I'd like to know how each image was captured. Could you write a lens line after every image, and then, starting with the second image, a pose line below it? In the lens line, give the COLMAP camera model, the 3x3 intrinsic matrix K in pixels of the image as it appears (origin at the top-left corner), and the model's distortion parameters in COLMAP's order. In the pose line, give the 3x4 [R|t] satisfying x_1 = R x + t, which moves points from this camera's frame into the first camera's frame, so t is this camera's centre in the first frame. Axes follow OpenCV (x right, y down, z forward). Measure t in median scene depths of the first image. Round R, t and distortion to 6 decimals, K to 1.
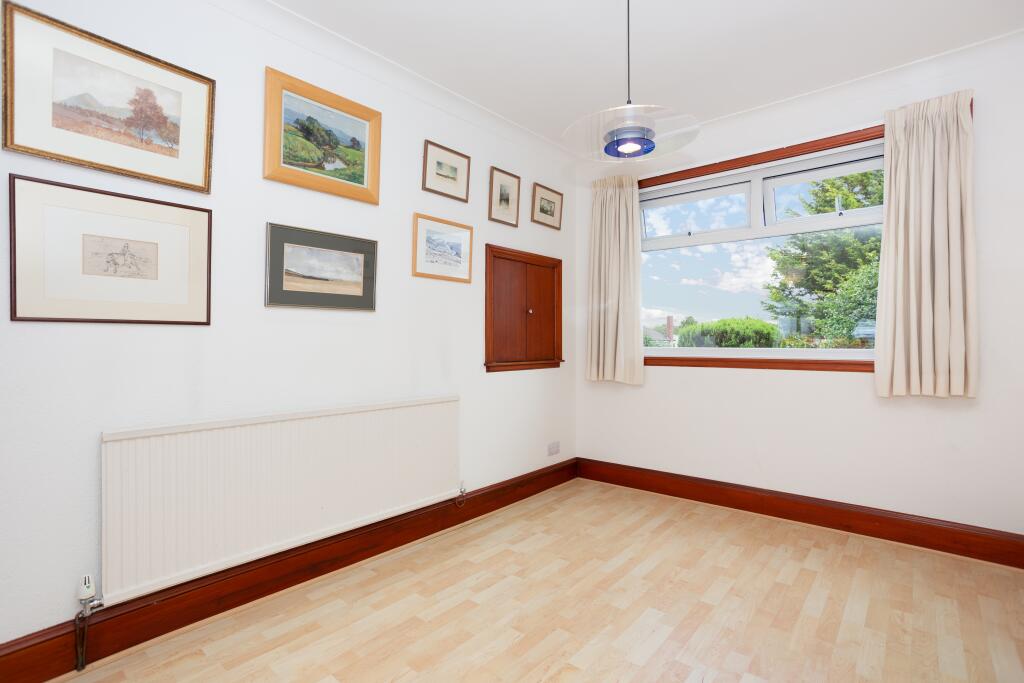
lens RADIAL K [[511.5, 0, 512.0], [0, 511.5, 341.5], [0, 0, 1]] dist [-0.029552, 0.022217]
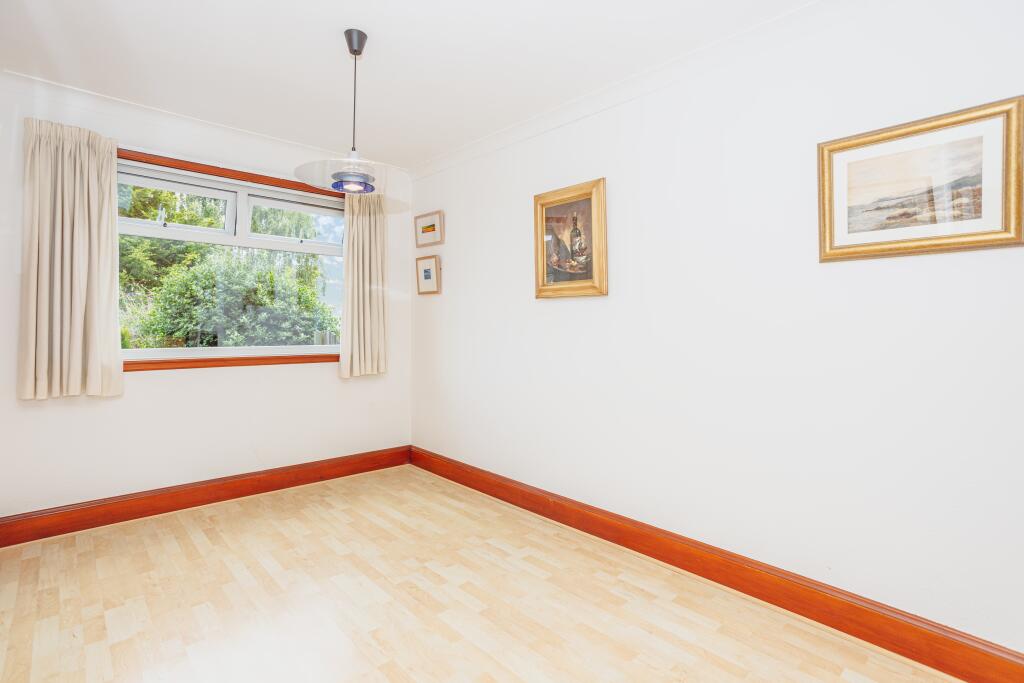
lens RADIAL K [[511.5, 0, 512.0], [0, 511.5, 341.5], [0, 0, 1]] dist [-0.029552, 0.022217]
pose [[0.114237, -0.035784, 0.992809, -0.646415], [-0.003515, 0.999330, 0.036423, -0.049537], [-0.993447, -0.007650, 0.114035, 0.359701]]
